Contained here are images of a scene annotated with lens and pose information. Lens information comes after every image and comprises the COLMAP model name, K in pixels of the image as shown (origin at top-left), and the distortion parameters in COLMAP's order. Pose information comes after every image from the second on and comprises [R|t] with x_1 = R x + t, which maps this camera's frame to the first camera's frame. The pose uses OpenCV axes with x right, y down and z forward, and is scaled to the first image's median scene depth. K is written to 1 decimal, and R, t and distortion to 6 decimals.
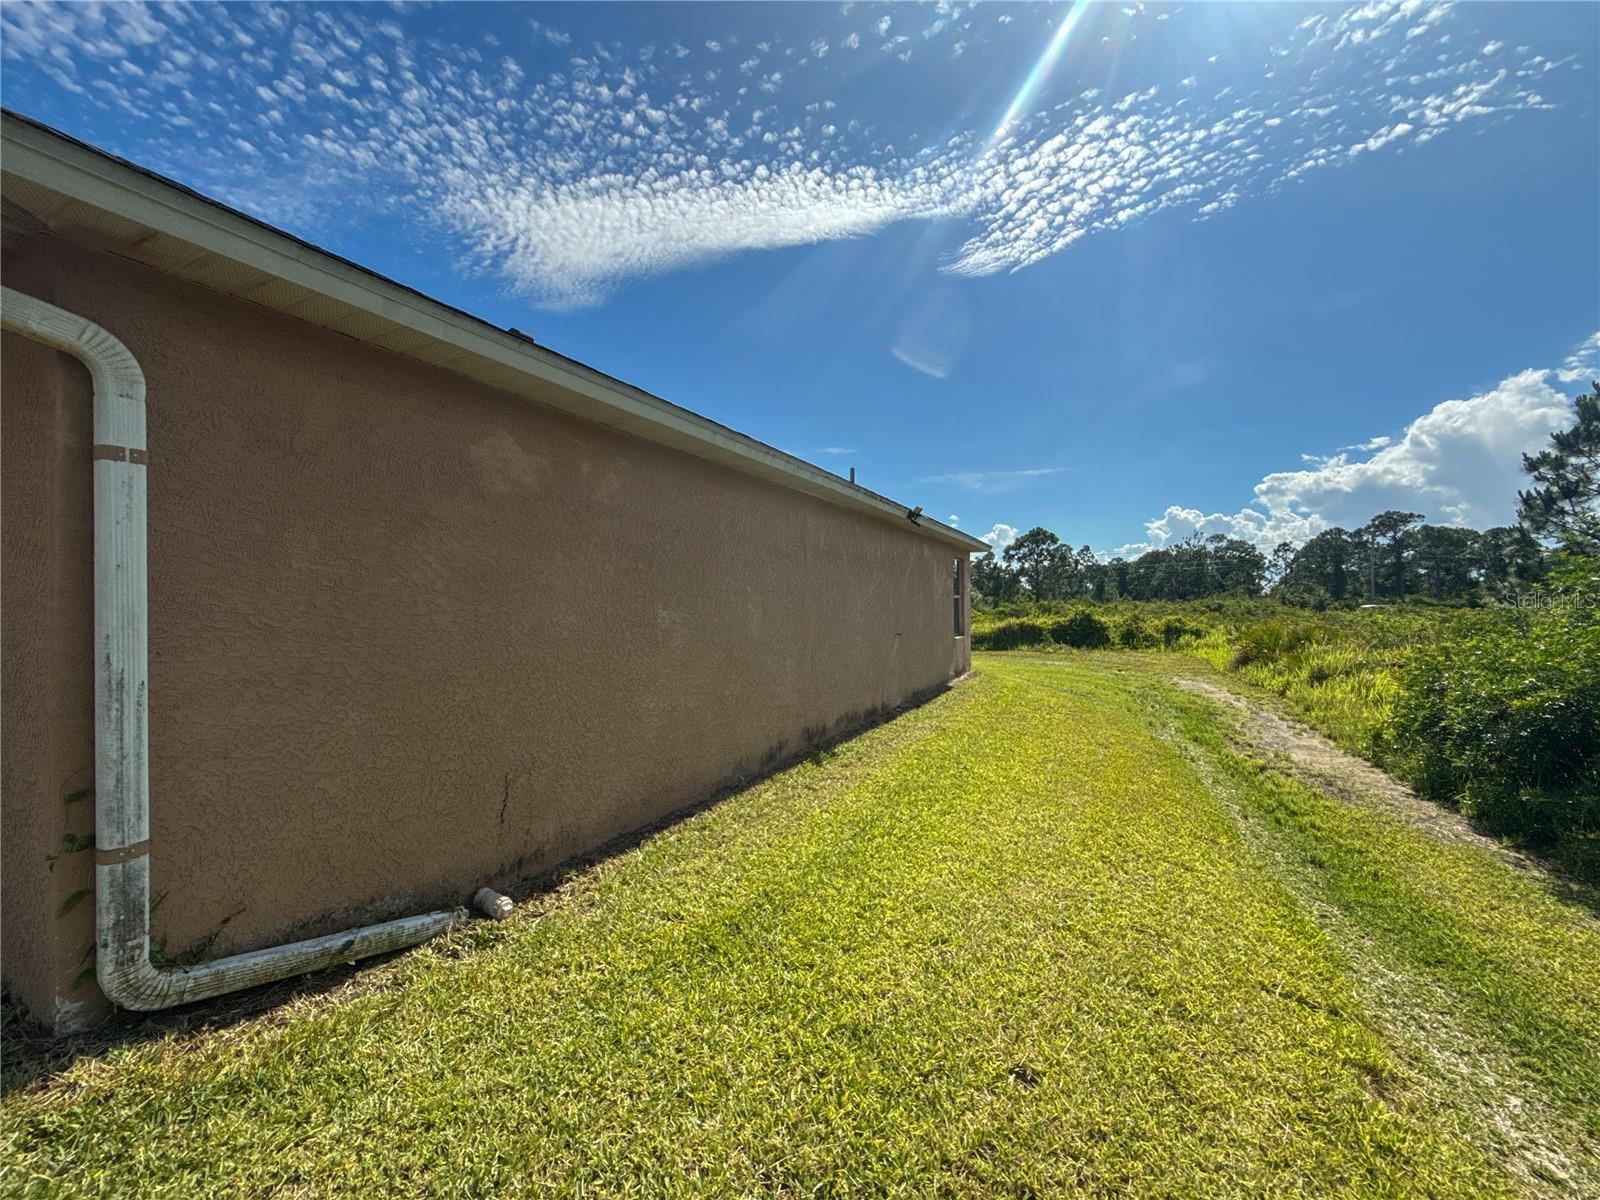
lens RADIAL K [[642.2, 0, 806.3], [0, 642.2, 595.7], [0, 0, 1]] dist [0.001379, -0.000109]
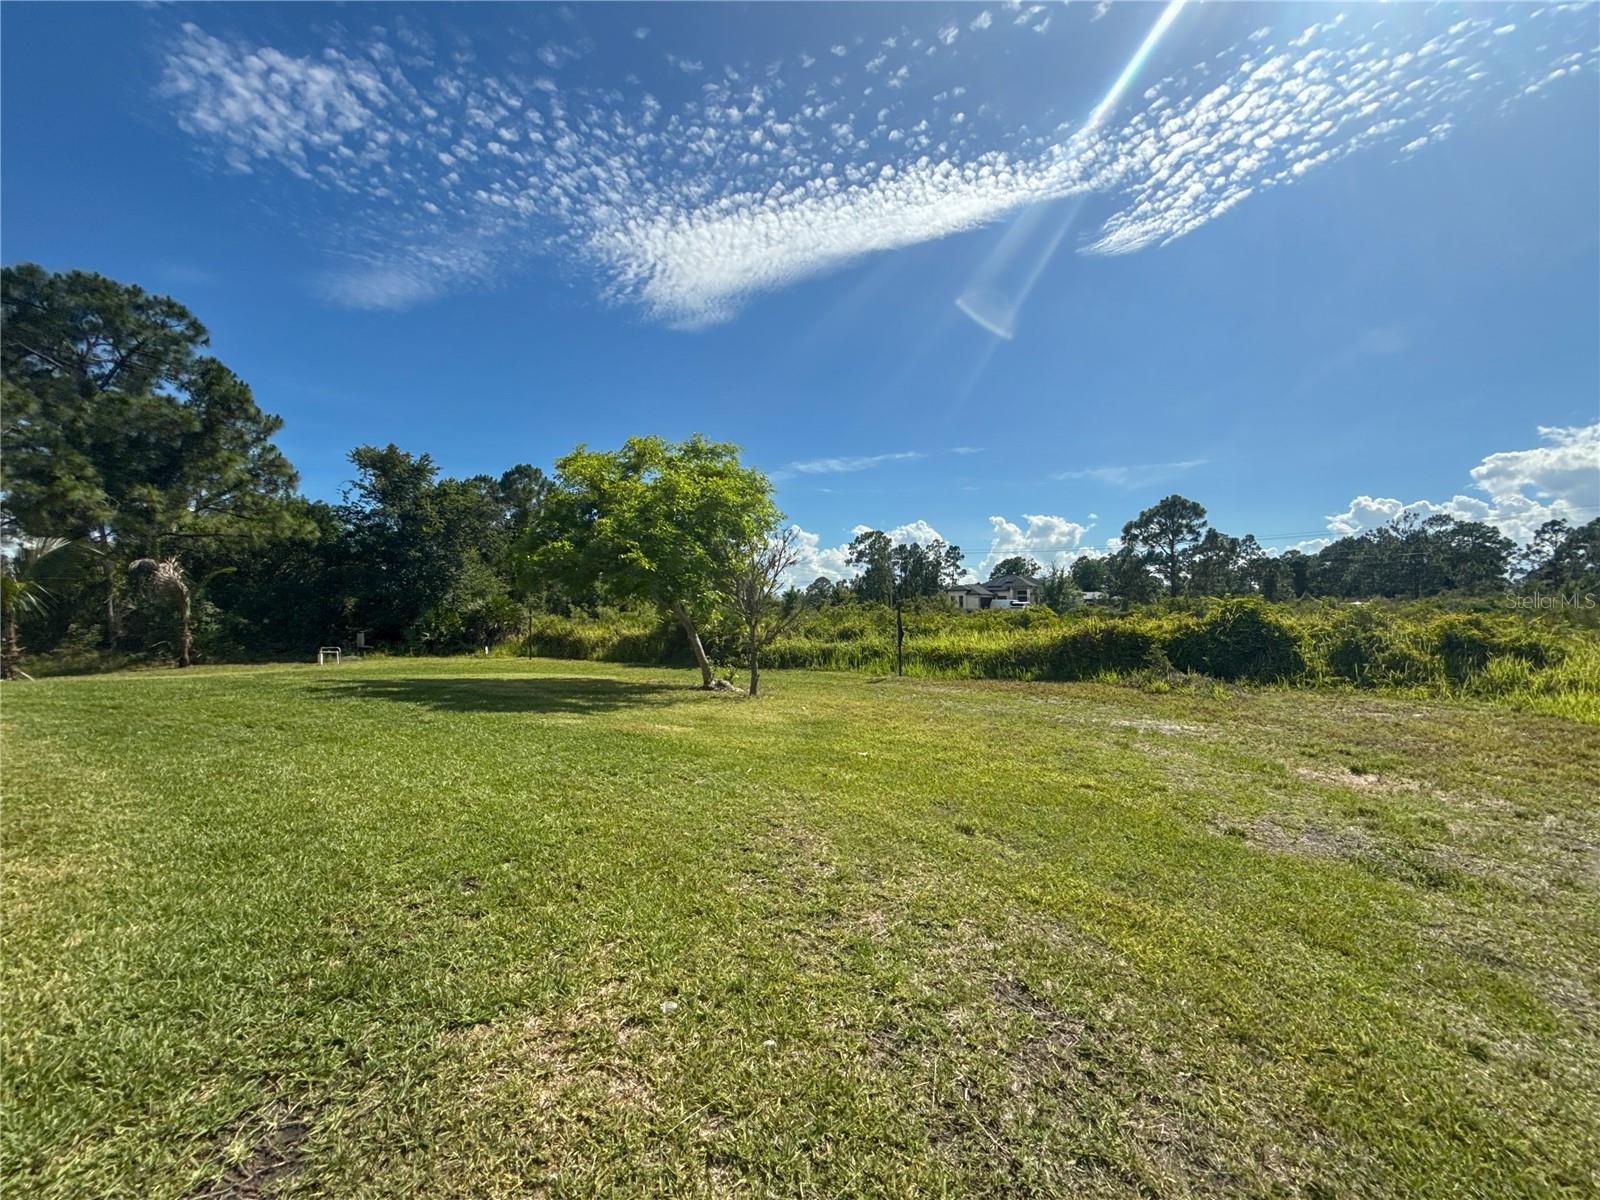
lens RADIAL K [[642.2, 0, 805.7], [0, 642.2, 611.8], [0, 0, 1]] dist [0.001379, -0.000109]
pose [[0.981298, 0.000029, -0.192493, 0.310888], [0.003415, 0.999840, 0.017562, 0.030850], [0.192462, -0.017891, 0.981141, 0.708386]]
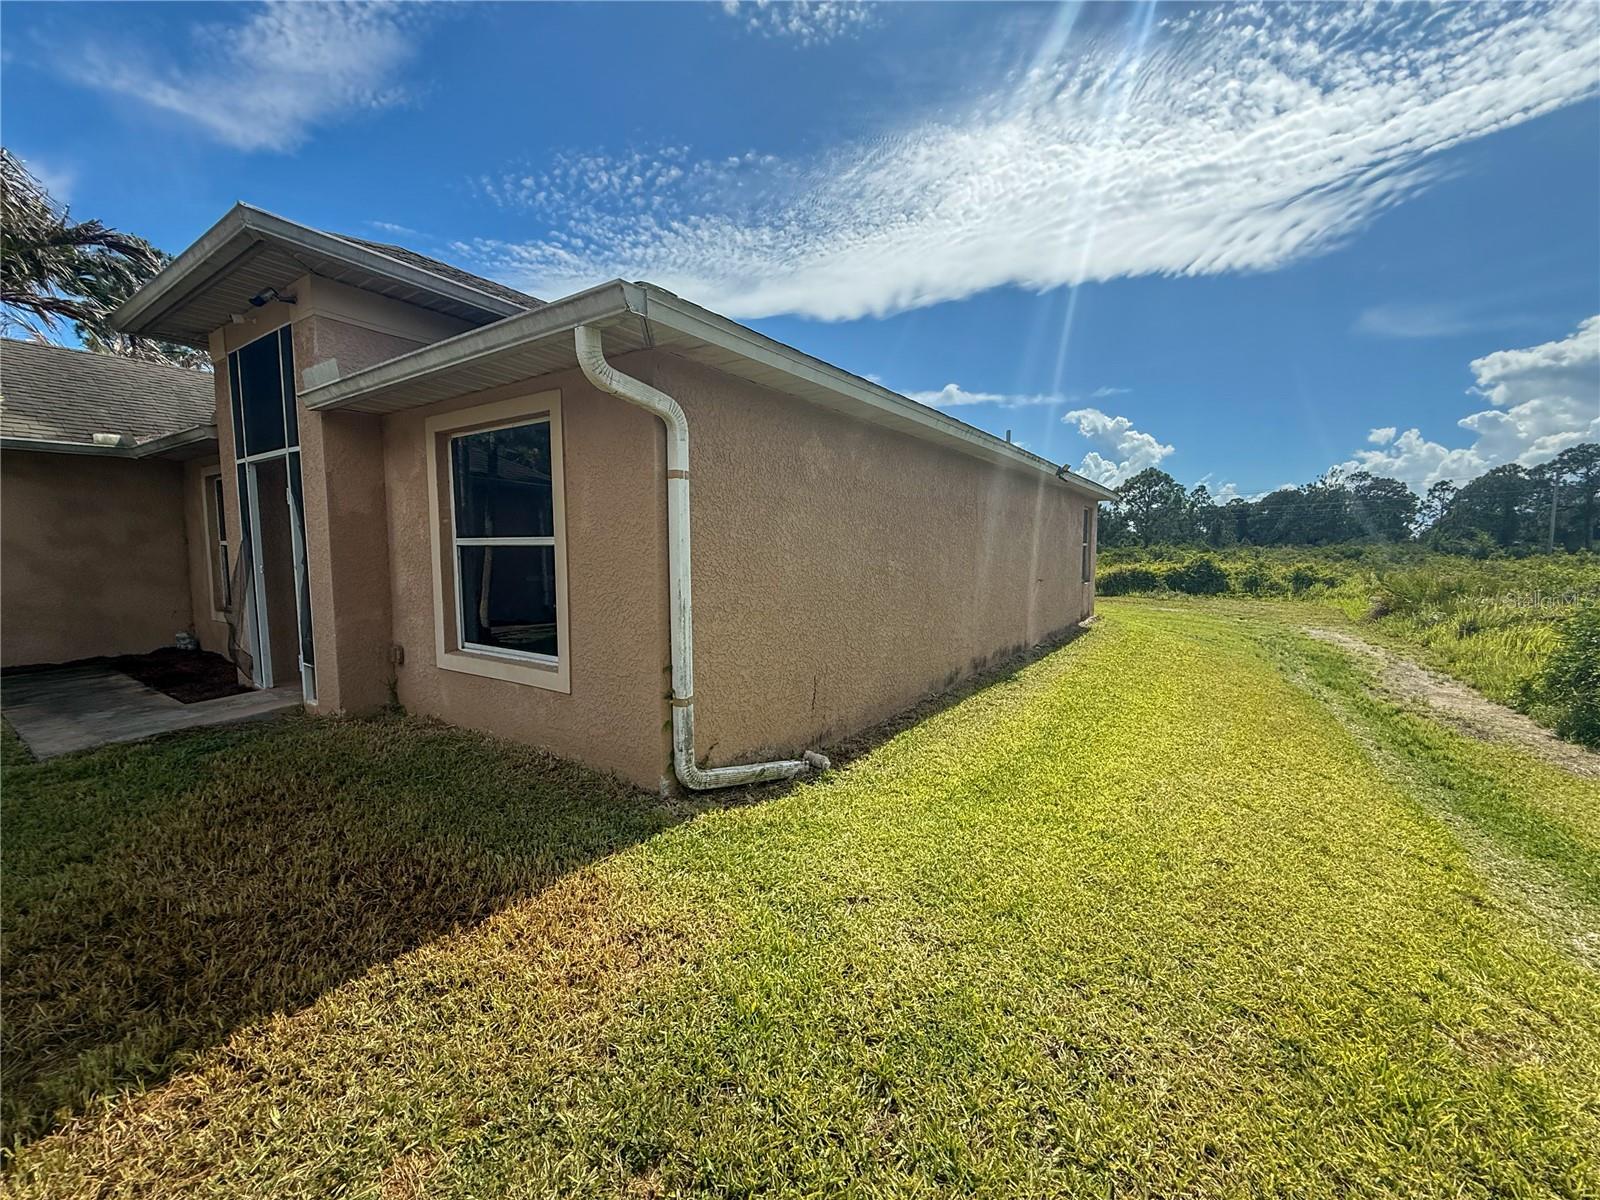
lens RADIAL K [[642.2, 0, 802.1], [0, 642.2, 594.1], [0, 0, 1]] dist [0.001379, -0.000109]
pose [[0.990413, 0.016880, -0.137099, -0.051474], [-0.004789, 0.996105, 0.088046, -0.005495], [0.138052, -0.086545, 0.986637, -0.069571]]
